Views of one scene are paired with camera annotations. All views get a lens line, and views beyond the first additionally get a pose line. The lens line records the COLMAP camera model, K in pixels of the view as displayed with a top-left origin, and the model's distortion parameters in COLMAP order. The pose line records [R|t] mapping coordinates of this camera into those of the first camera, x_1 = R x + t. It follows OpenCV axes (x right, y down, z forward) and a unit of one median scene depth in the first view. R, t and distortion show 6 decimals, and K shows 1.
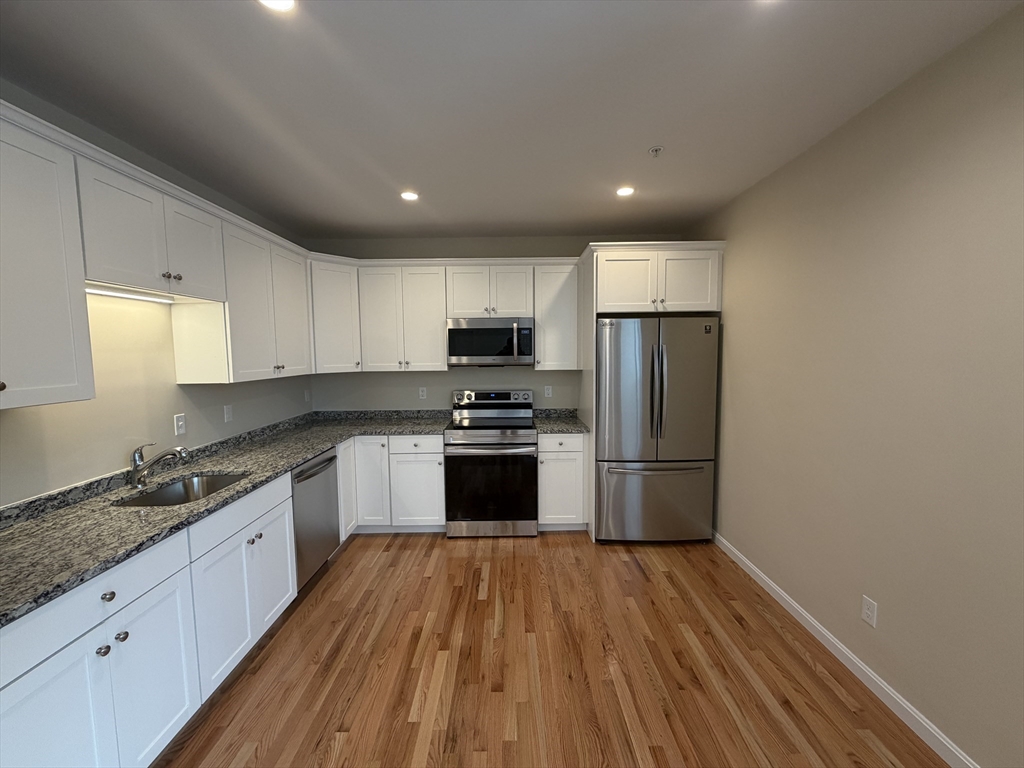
lens RADIAL K [[407.0, 0, 507.2], [0, 407.0, 383.6], [0, 0, 1]] dist [0.001159, -0.000341]
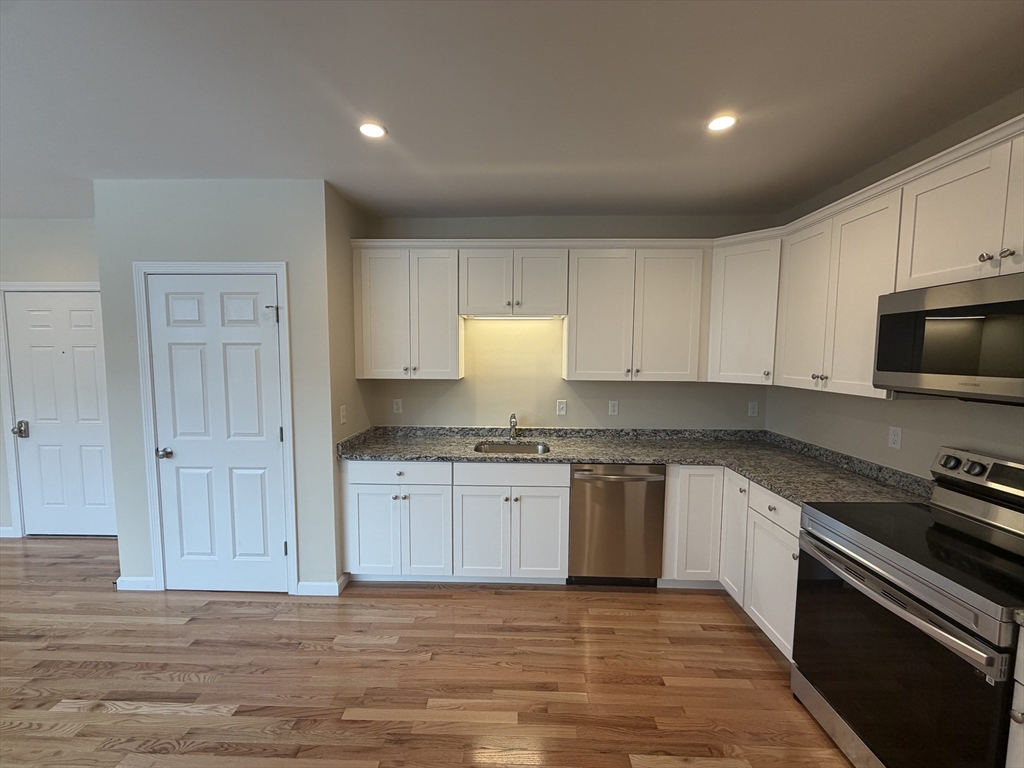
lens RADIAL K [[407.0, 0, 507.2], [0, 407.0, 383.9], [0, 0, 1]] dist [0.001159, -0.000341]
pose [[-0.020612, 0.087491, -0.995952, 0.418167], [-0.086417, 0.992280, 0.088957, -0.063698], [0.996046, 0.087901, -0.012892, 0.633545]]
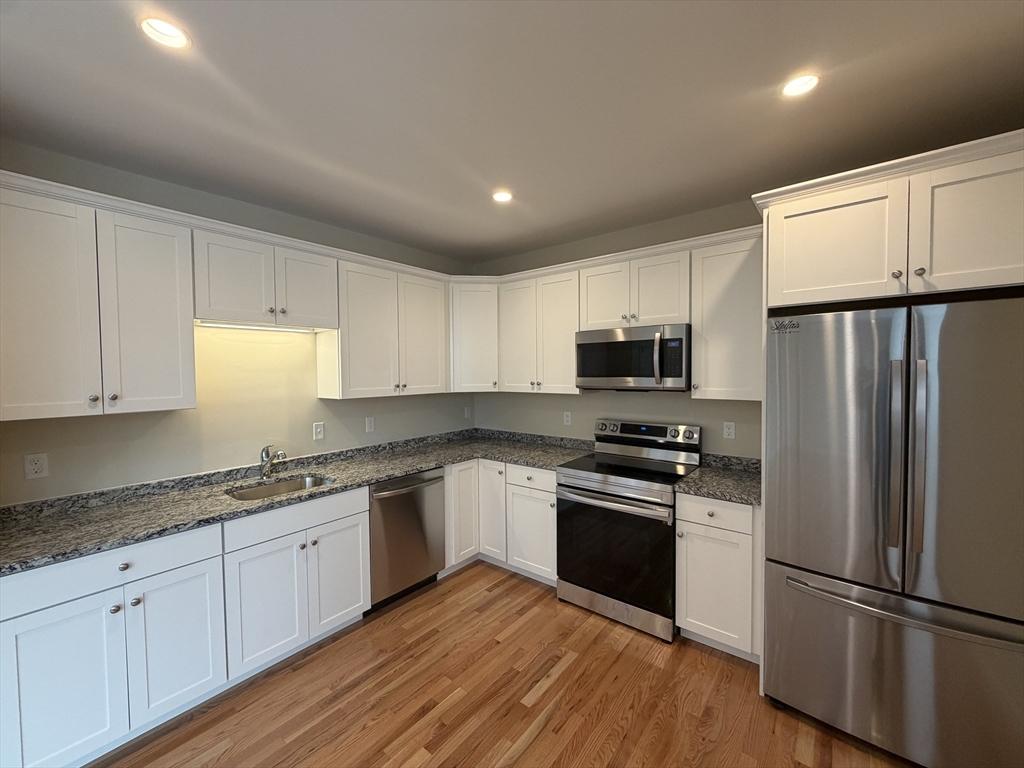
lens RADIAL K [[407.0, 0, 507.0], [0, 407.0, 383.7], [0, 0, 1]] dist [0.001159, -0.000341]
pose [[0.777748, 0.022974, -0.628156, 0.303022], [-0.048902, 0.998514, -0.024029, -0.030307], [0.626671, 0.049407, 0.777716, 0.304840]]
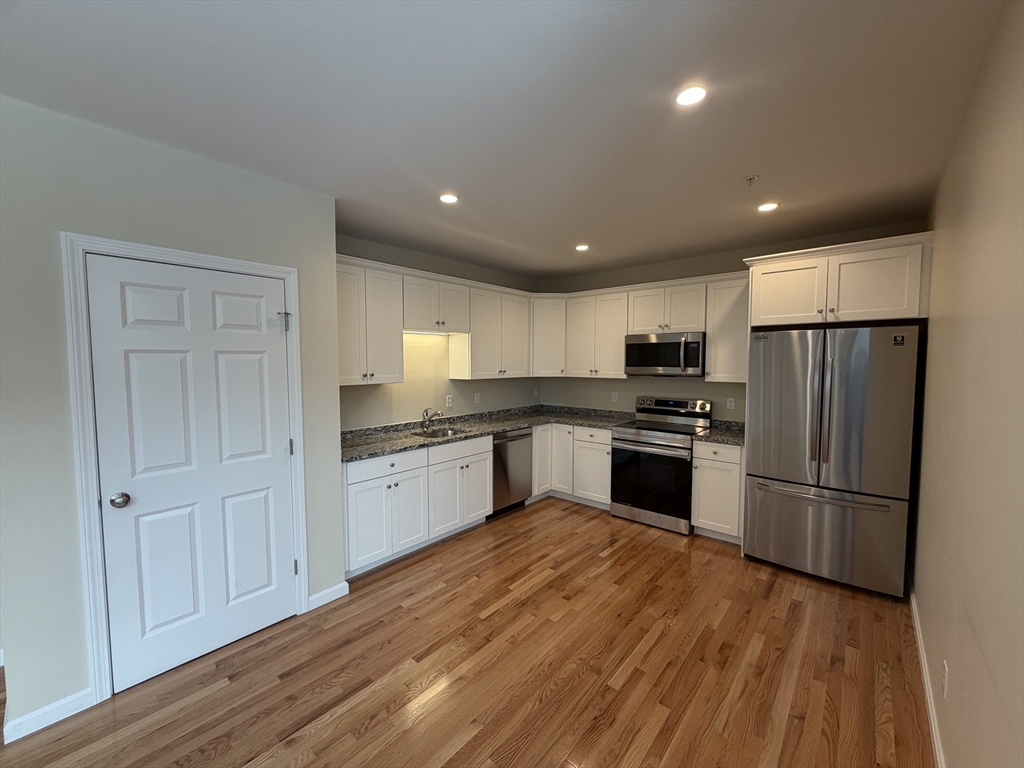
lens RADIAL K [[407.0, 0, 507.0], [0, 407.0, 383.9], [0, 0, 1]] dist [0.001159, -0.000341]
pose [[0.751385, 0.048070, -0.658111, 0.440100], [-0.061023, 0.998131, 0.003234, 0.001444], [0.657036, 0.037730, 0.752914, -0.150501]]
